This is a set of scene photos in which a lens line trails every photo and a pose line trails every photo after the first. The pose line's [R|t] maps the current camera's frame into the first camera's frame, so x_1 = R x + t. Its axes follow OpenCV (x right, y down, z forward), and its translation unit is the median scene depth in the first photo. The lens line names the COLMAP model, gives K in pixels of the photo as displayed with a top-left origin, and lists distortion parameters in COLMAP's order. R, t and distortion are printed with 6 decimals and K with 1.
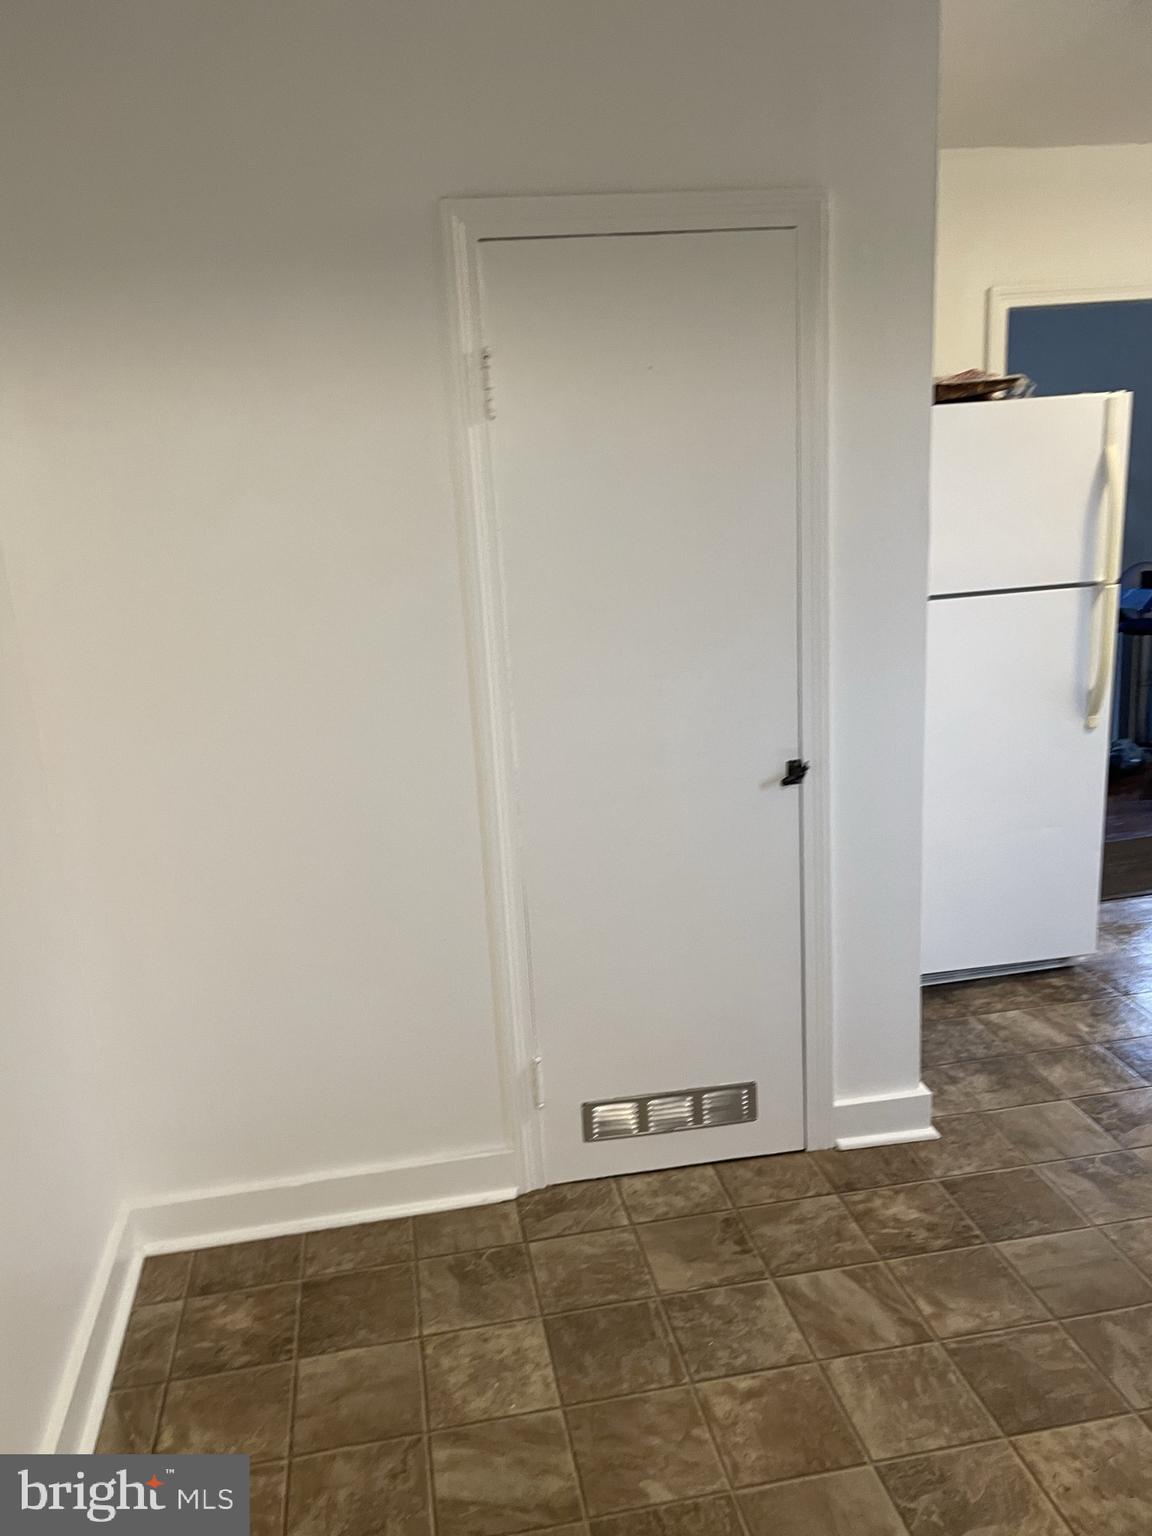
lens RADIAL K [[1159.8, 0, 562.7], [0, 1159.8, 780.0], [0, 0, 1]] dist [0.088638, -0.111580]
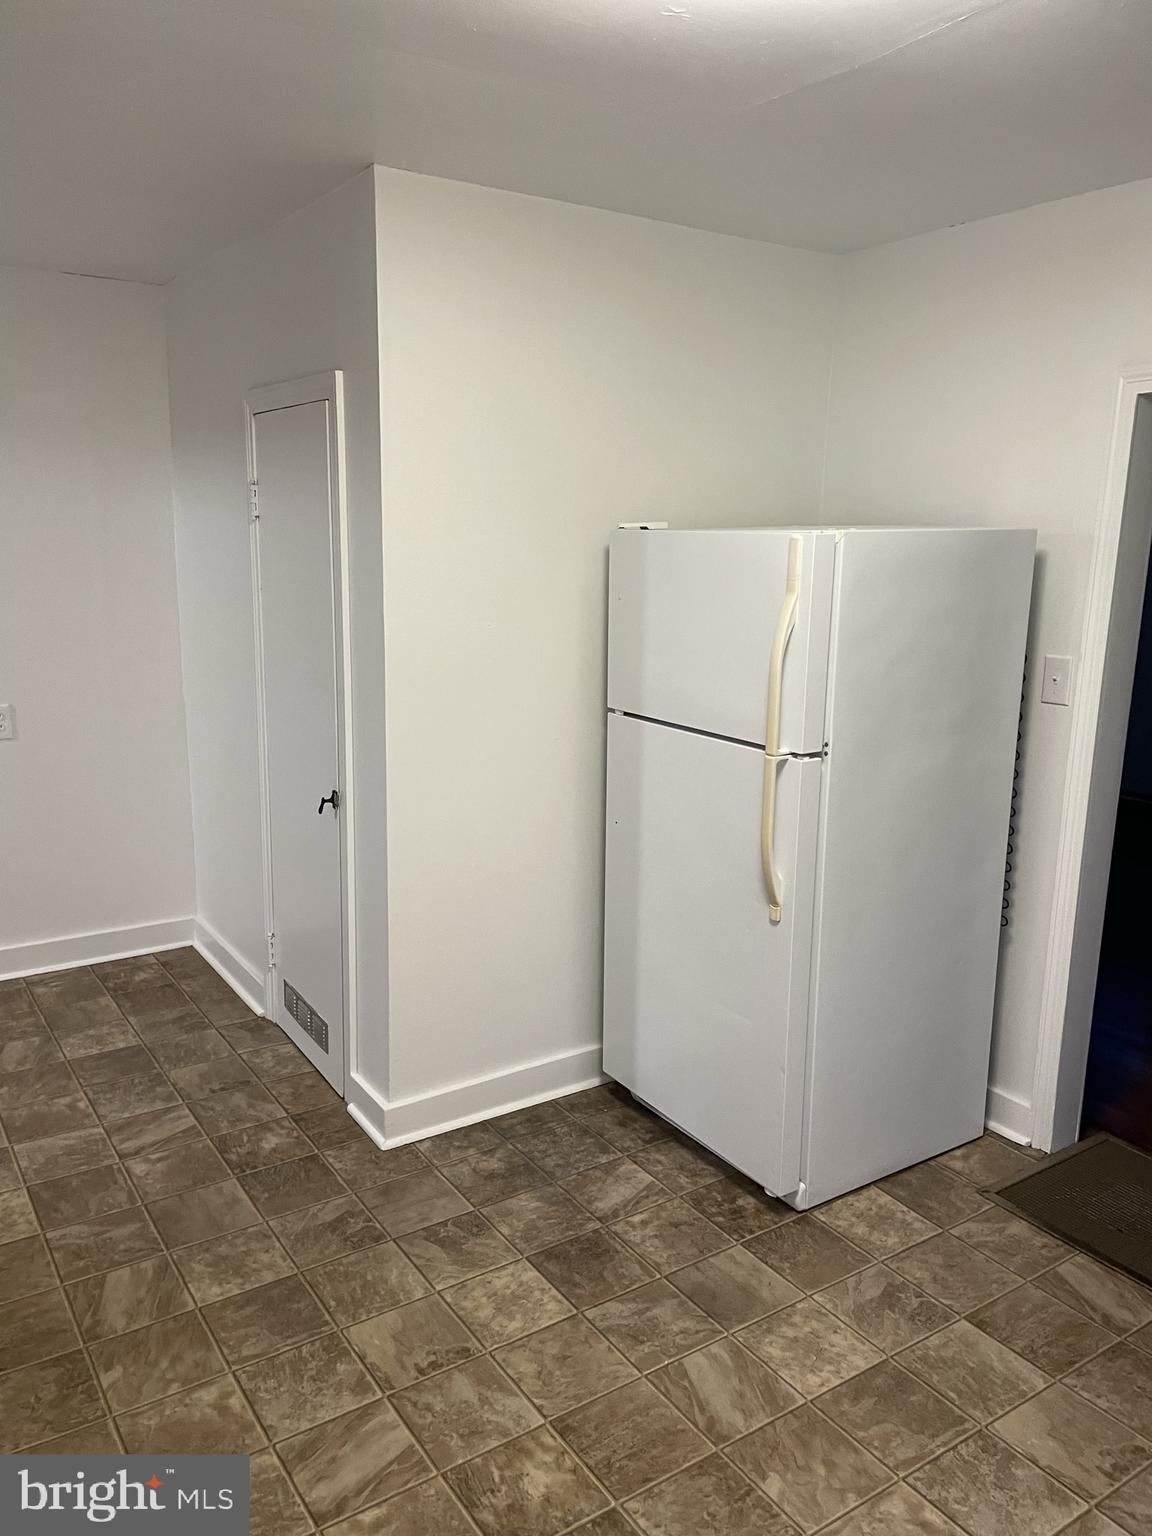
lens RADIAL K [[1159.8, 0, 569.4], [0, 1159.8, 775.3], [0, 0, 1]] dist [0.088638, -0.111580]
pose [[0.403876, 0.263815, -0.875948, 1.515173], [-0.269657, 0.949304, 0.161577, -0.330386], [0.874168, 0.170948, 0.454541, 0.656143]]
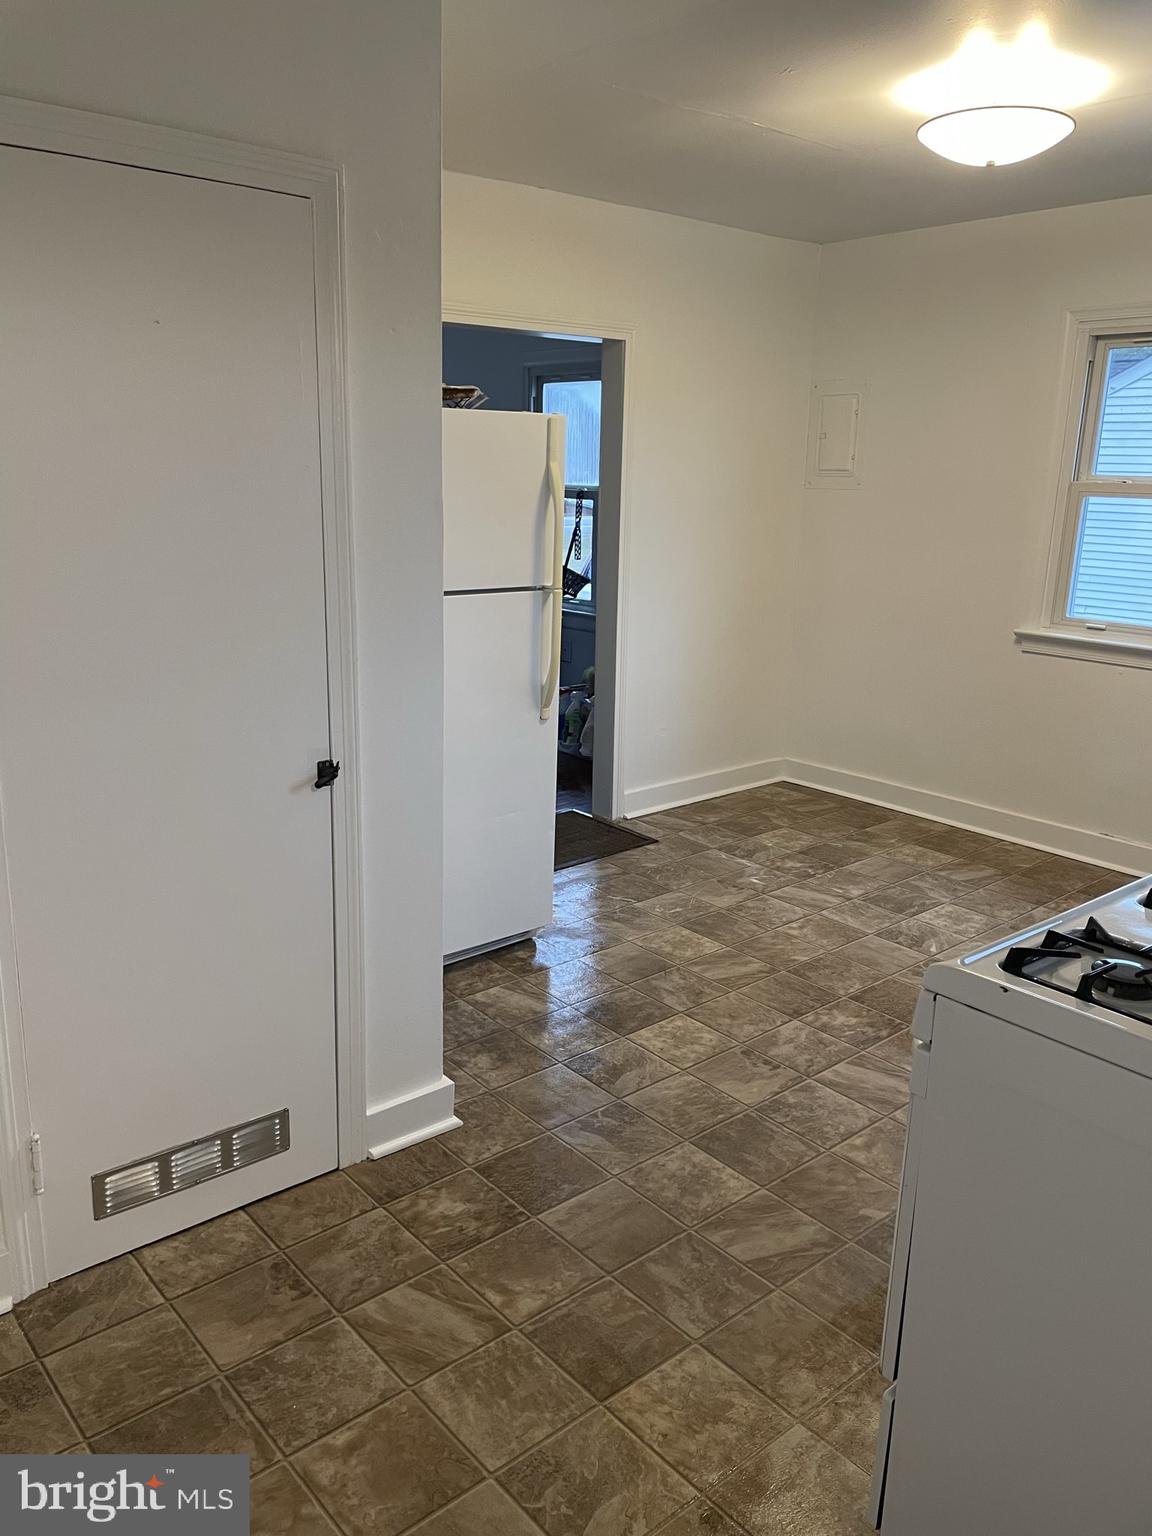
lens RADIAL K [[1159.8, 0, 564.1], [0, 1159.8, 760.4], [0, 0, 1]] dist [0.088638, -0.111580]
pose [[0.856845, -0.046033, 0.513516, -0.125950], [0.052060, 0.998640, 0.002655, -0.009934], [-0.512940, 0.024459, 0.858076, 0.089572]]
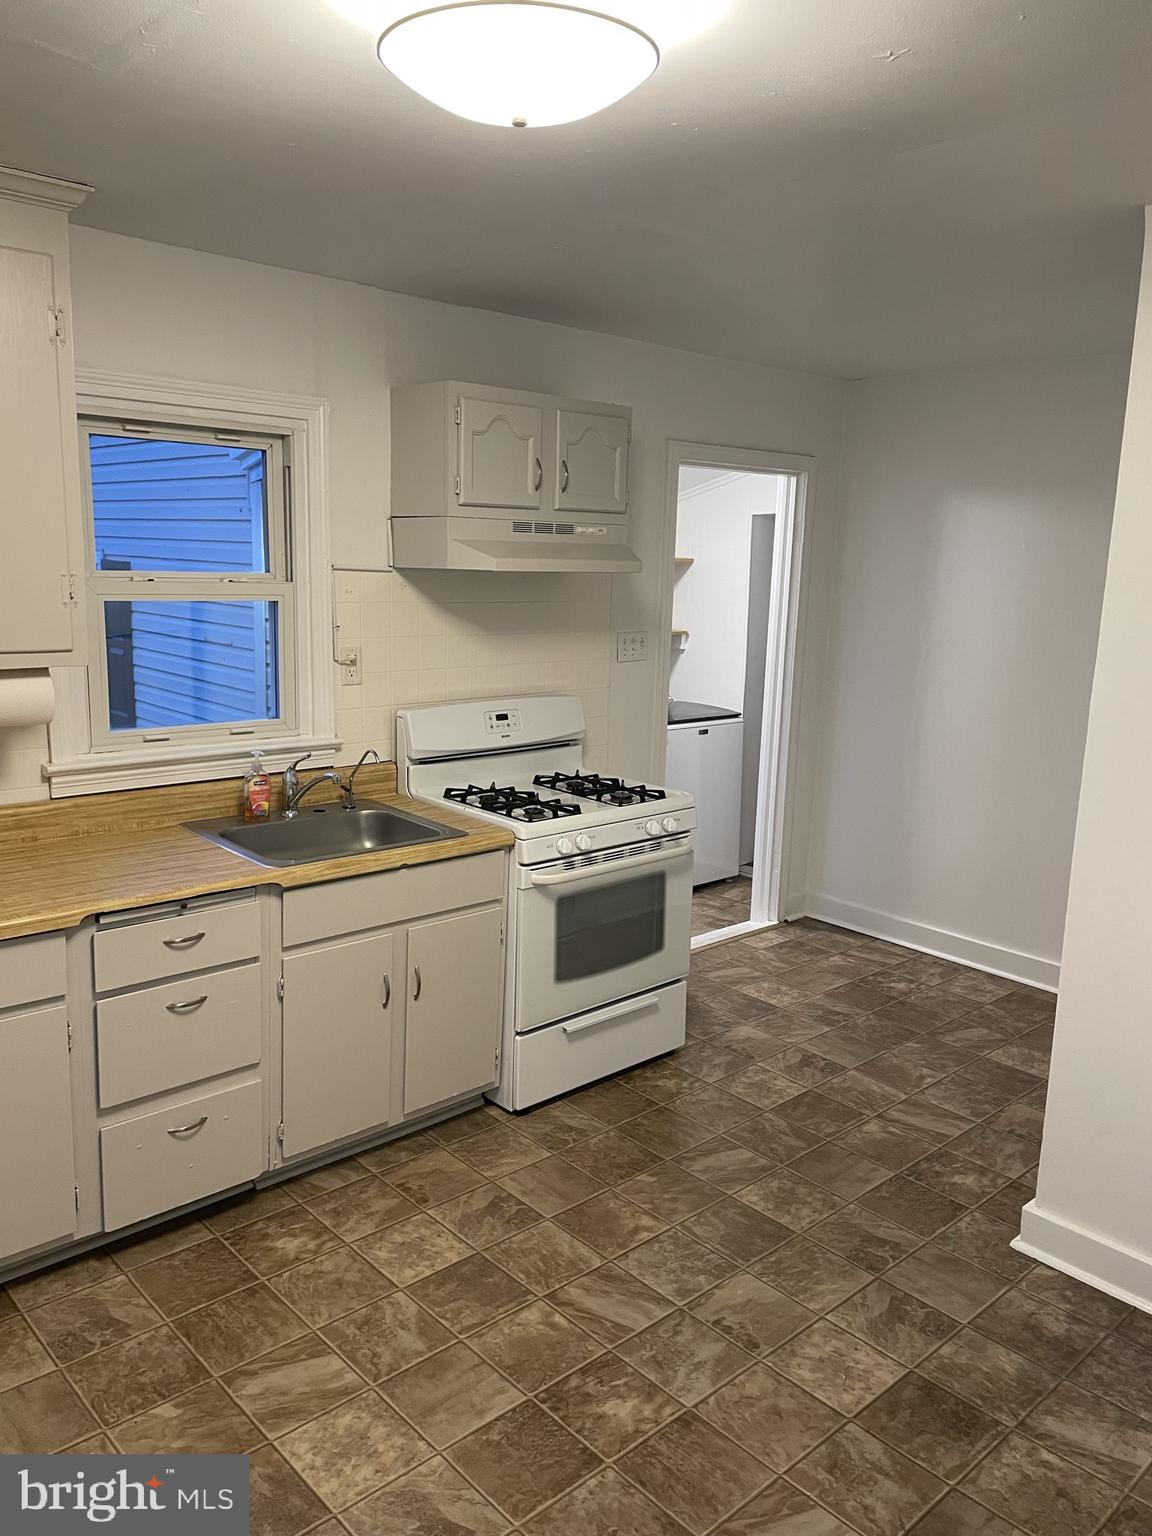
lens RADIAL K [[1159.8, 0, 570.7], [0, 1159.8, 775.3], [0, 0, 1]] dist [0.088638, -0.111580]
pose [[-0.838259, 0.126905, -0.530299, 0.799337], [-0.123947, 0.902734, 0.411958, -0.510919], [0.530998, 0.411056, -0.740995, 1.541919]]
